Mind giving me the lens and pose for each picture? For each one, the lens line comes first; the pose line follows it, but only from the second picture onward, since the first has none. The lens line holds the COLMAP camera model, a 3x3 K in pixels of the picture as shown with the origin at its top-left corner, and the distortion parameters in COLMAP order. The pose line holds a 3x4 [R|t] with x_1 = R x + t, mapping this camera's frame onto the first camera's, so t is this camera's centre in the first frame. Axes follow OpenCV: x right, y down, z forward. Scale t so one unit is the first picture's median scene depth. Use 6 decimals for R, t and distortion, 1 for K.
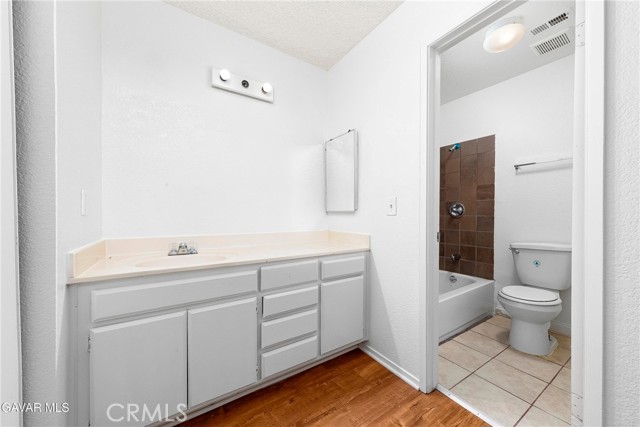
lens RADIAL K [[231.7, 0, 318.8], [0, 231.7, 215.2], [0, 0, 1]] dist [0.000272, 0.000056]
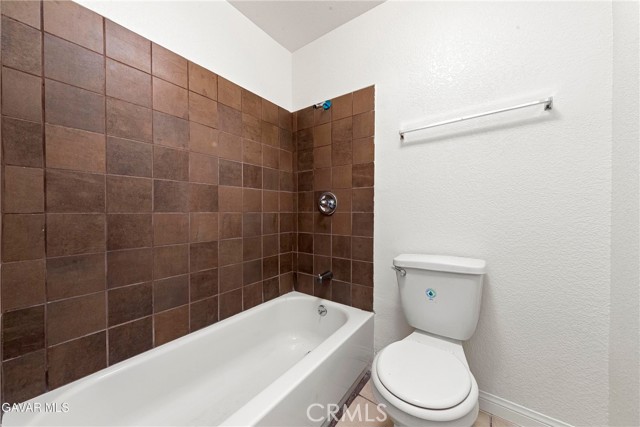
lens RADIAL K [[231.7, 0, 320.0], [0, 231.7, 211.7], [0, 0, 1]] dist [0.000272, 0.000056]
pose [[0.929872, -0.006510, 0.367825, 0.366324], [0.004177, 0.999966, 0.007138, -0.003448], [-0.367859, -0.005101, 0.929868, 0.438523]]
